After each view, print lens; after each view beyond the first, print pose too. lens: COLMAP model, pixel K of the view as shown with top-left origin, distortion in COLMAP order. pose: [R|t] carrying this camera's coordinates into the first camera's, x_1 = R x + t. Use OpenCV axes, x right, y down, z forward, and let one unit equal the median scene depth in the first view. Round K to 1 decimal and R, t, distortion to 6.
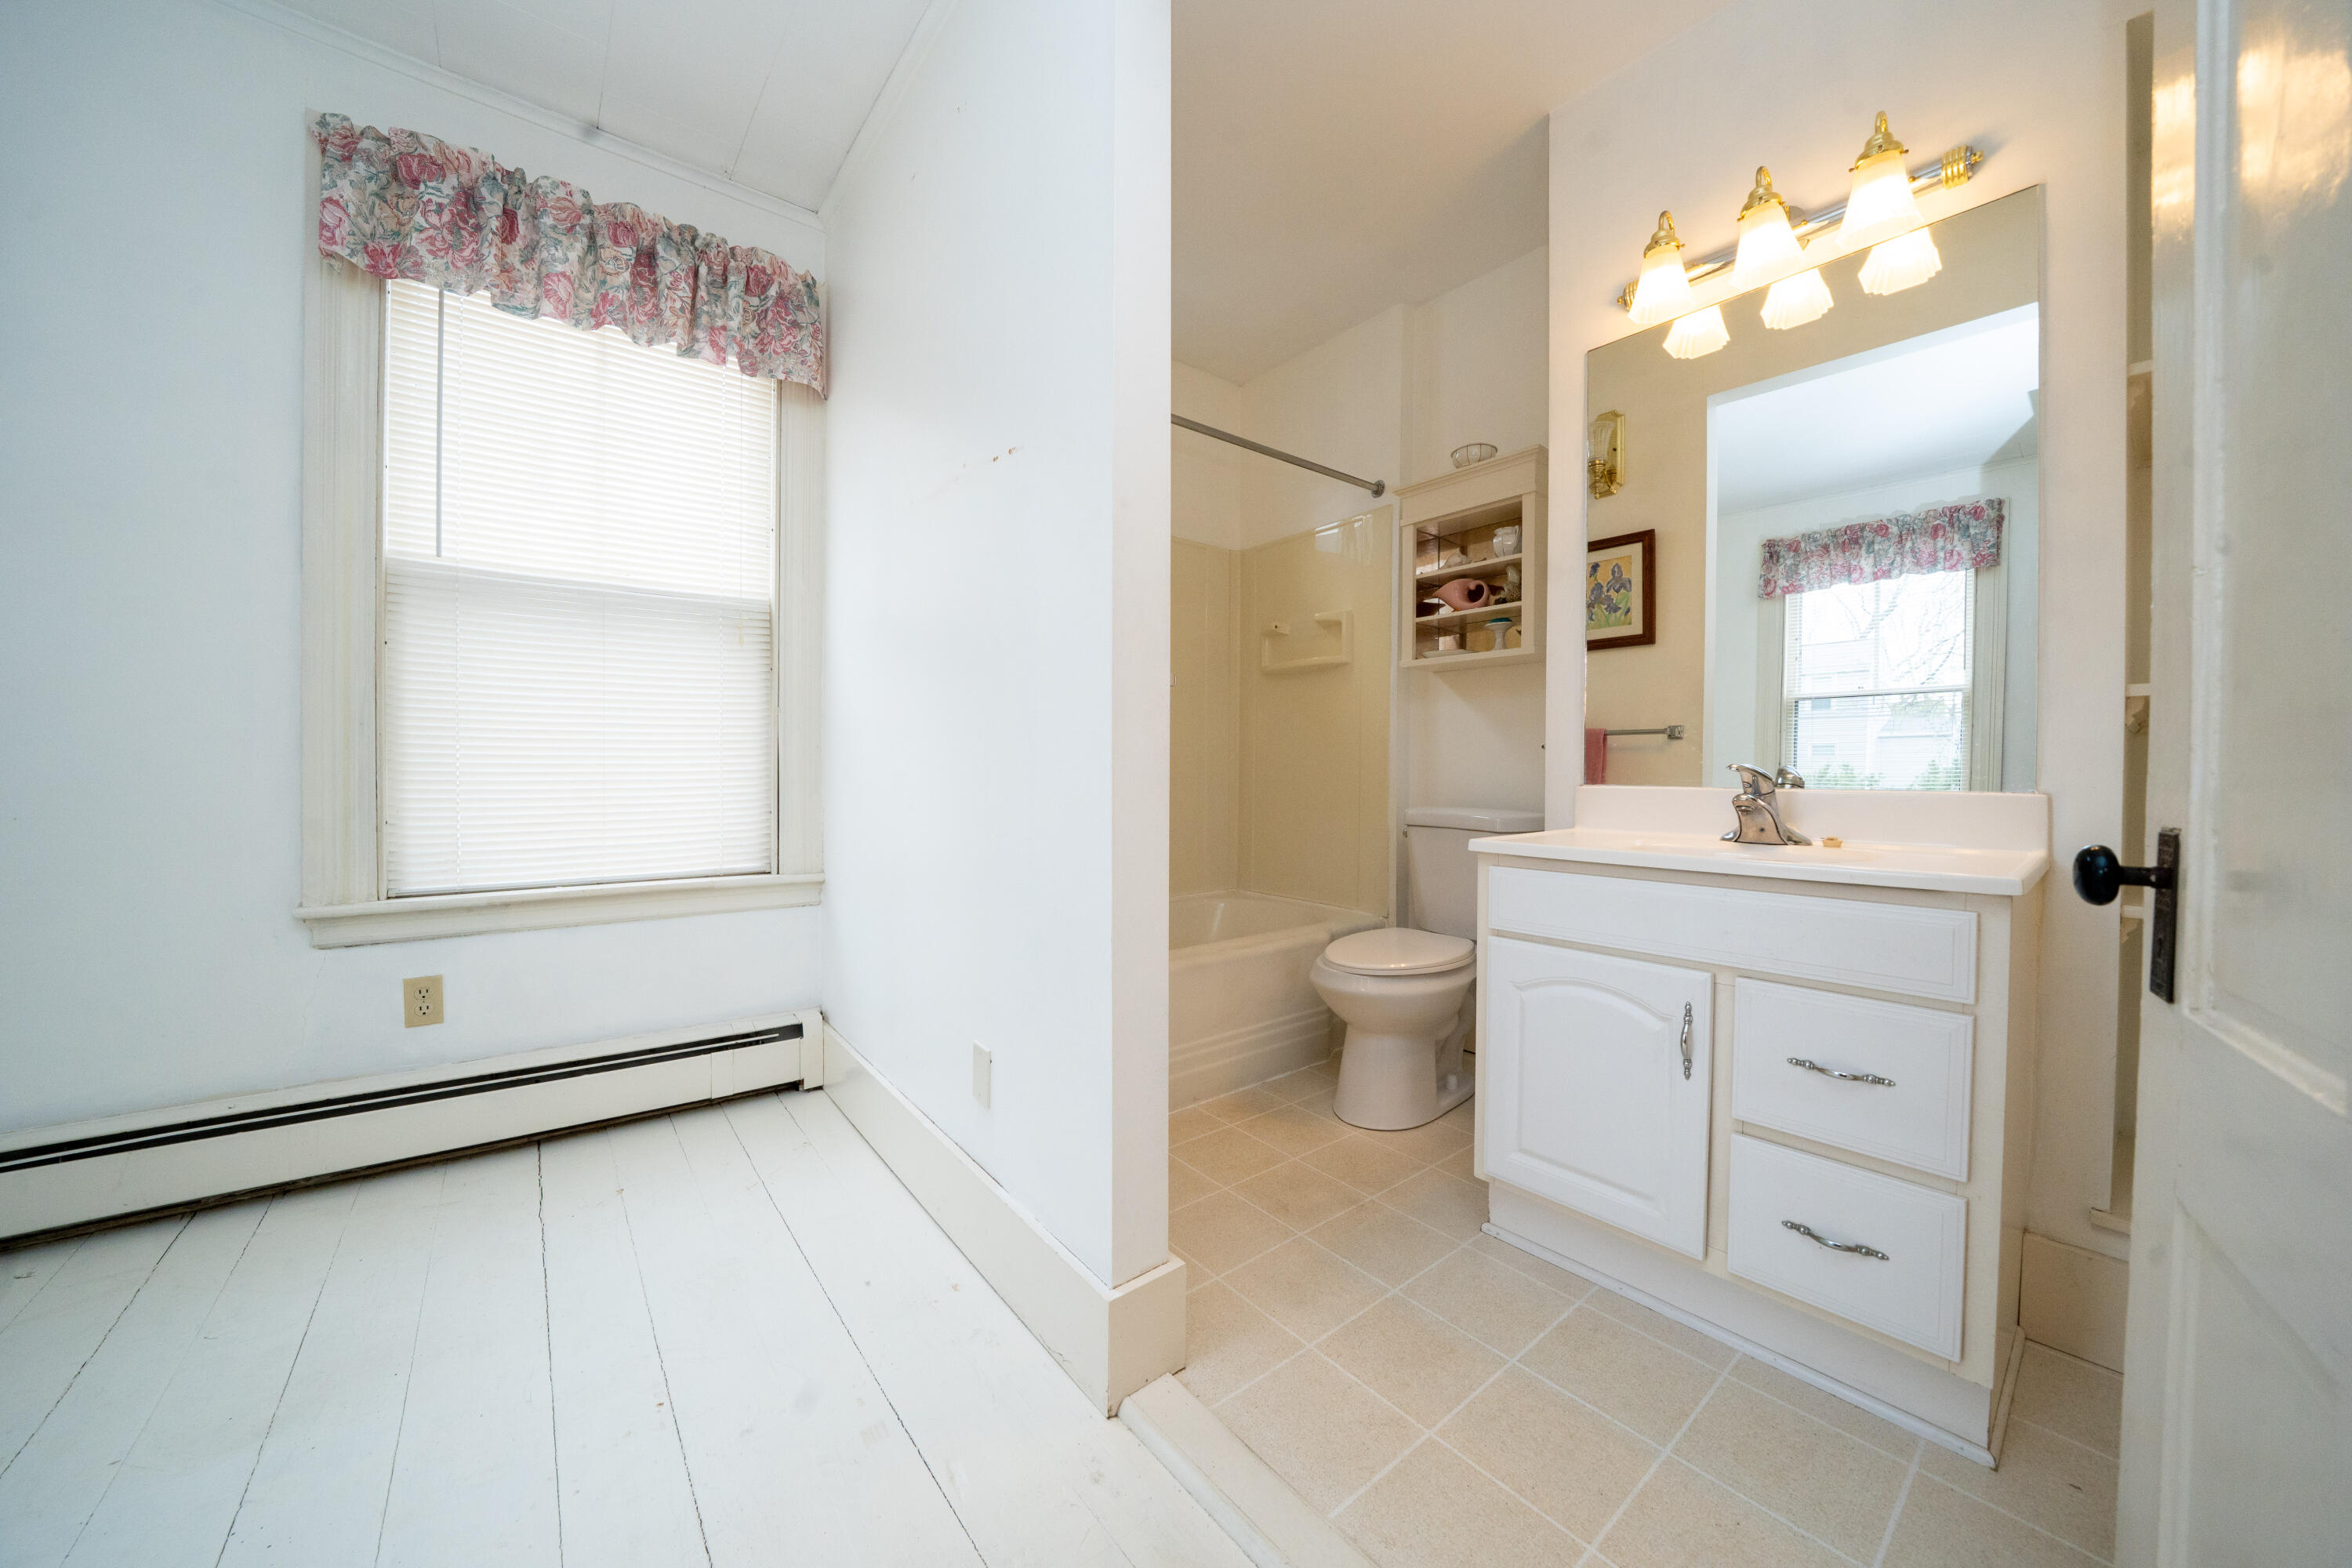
lens RADIAL K [[824.5, 0, 1171.8], [0, 824.5, 781.4], [0, 0, 1]] dist [-0.019906, 0.000110]
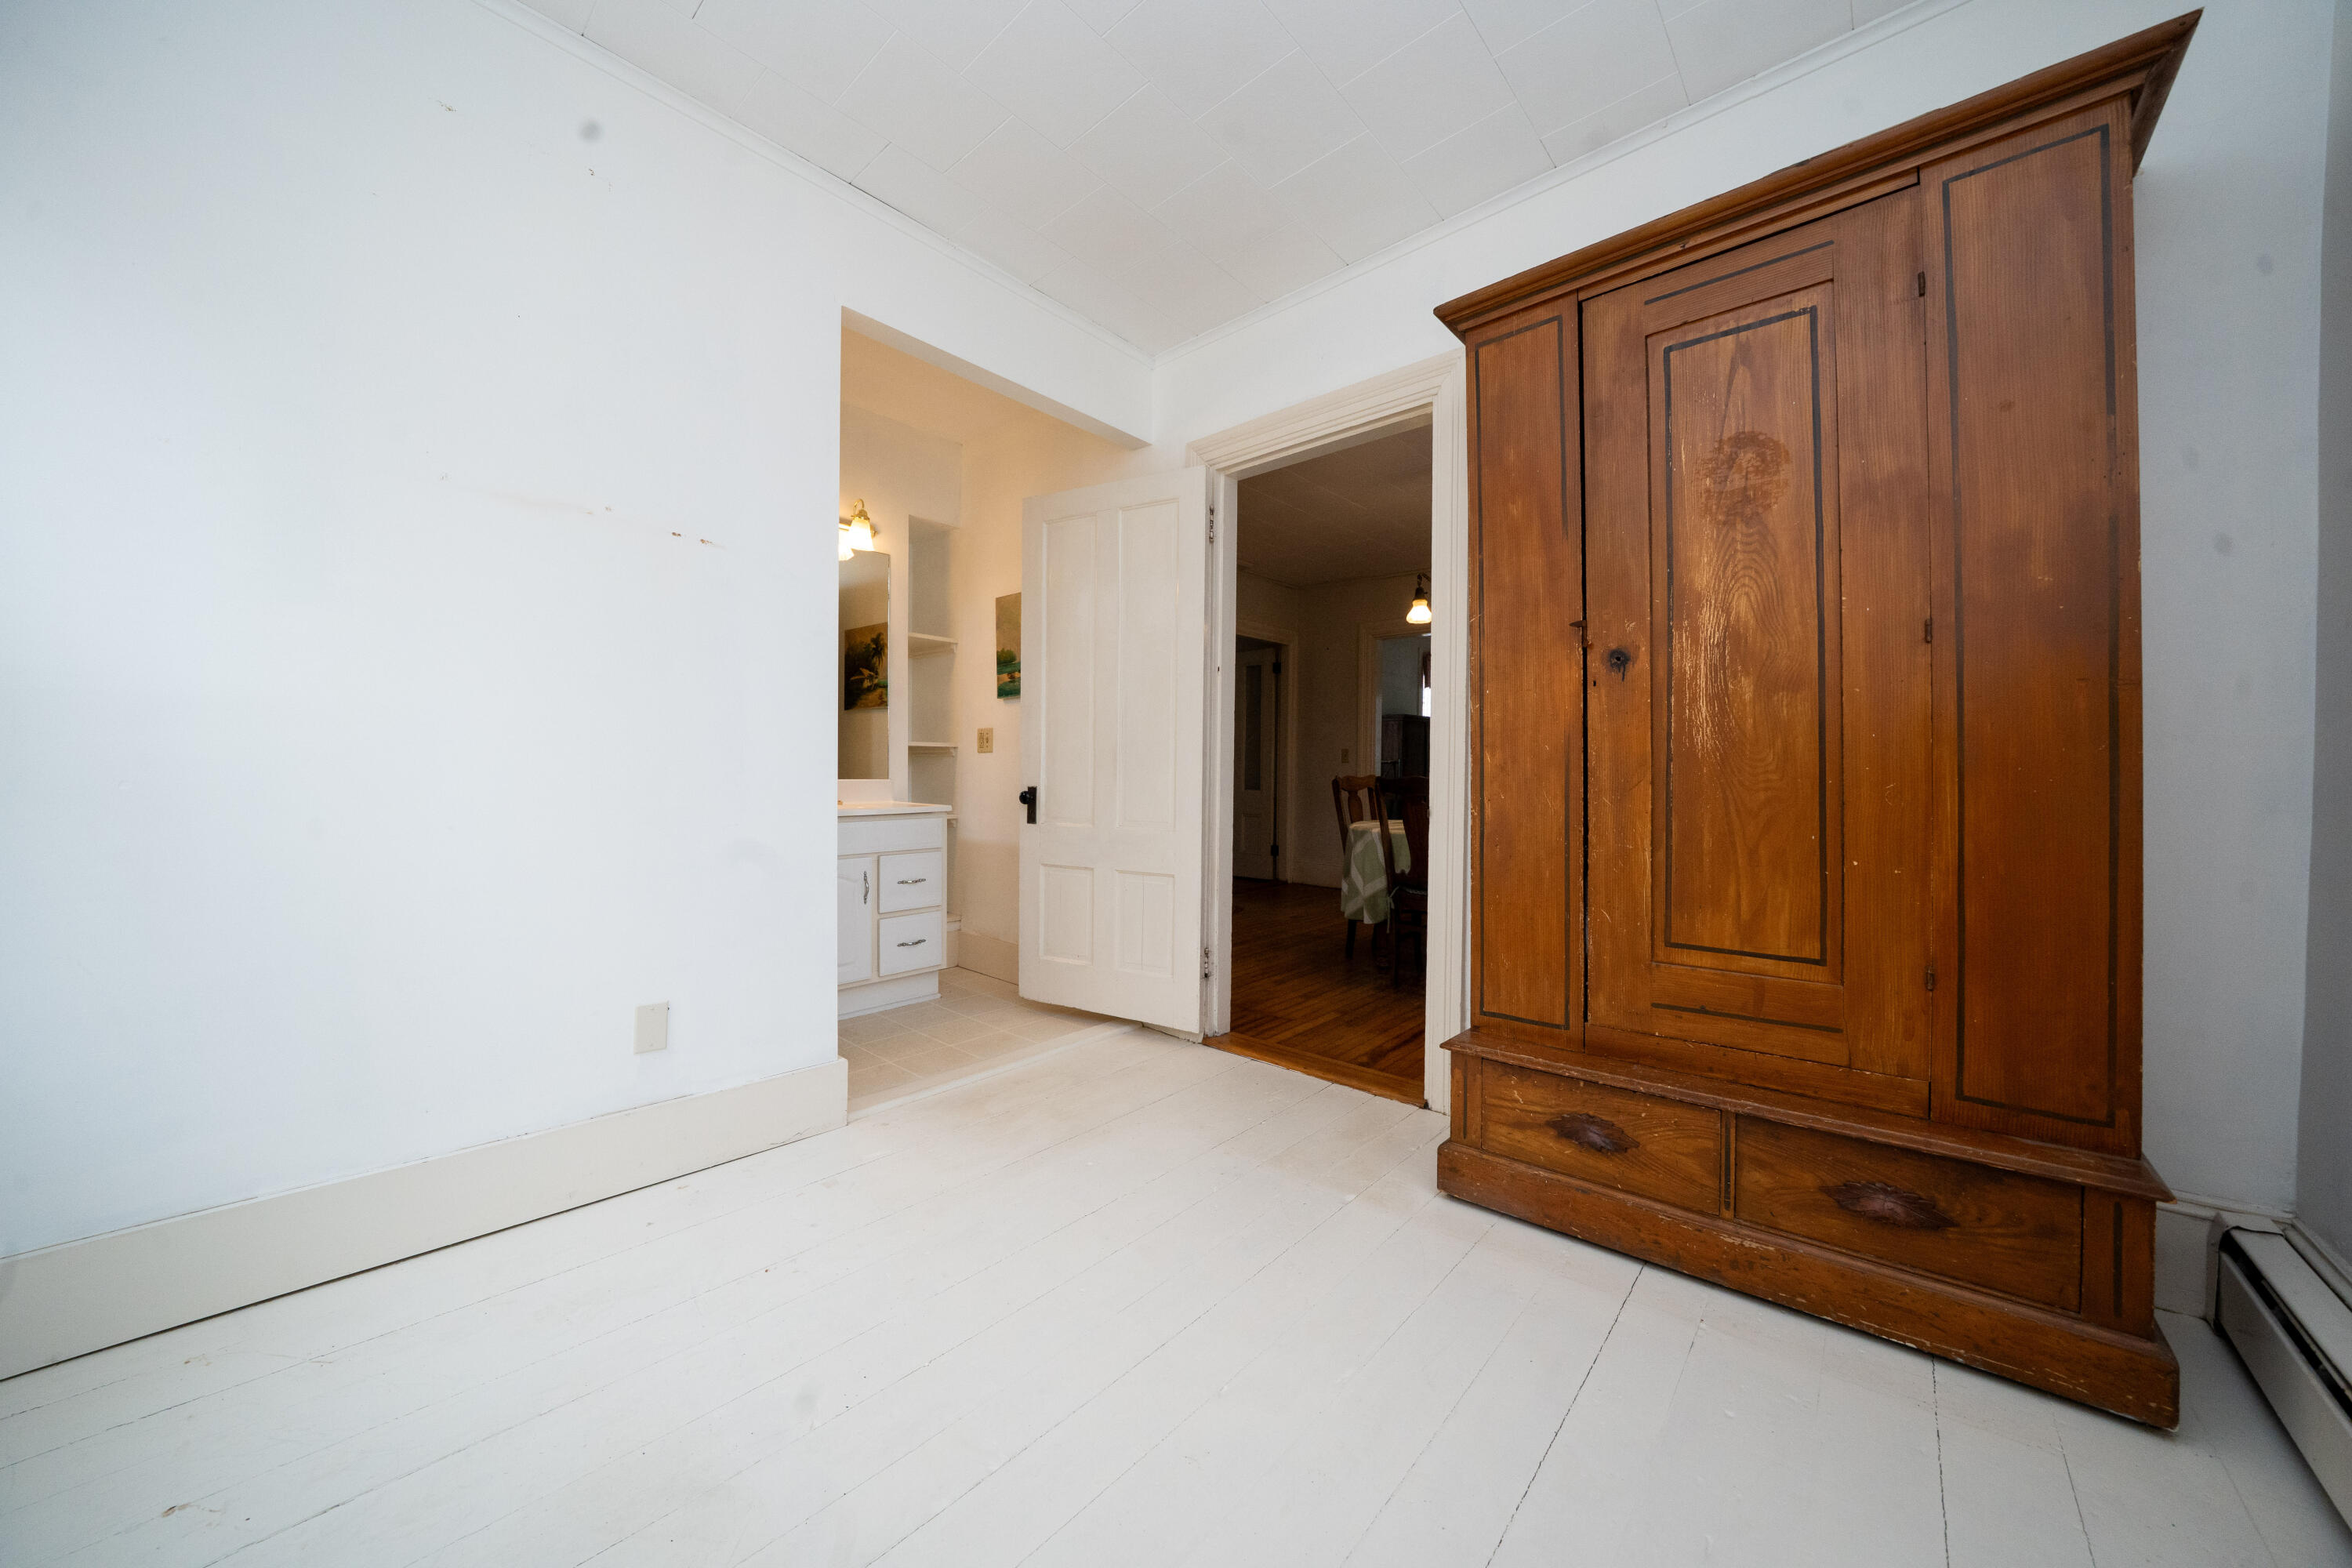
lens RADIAL K [[824.5, 0, 1171.8], [0, 824.5, 781.4], [0, 0, 1]] dist [-0.019906, 0.000110]
pose [[-0.184003, -0.007629, 0.982896, -1.998565], [0.018178, 0.999772, 0.011163, -0.001548], [-0.982758, 0.019921, -0.183823, 0.596107]]
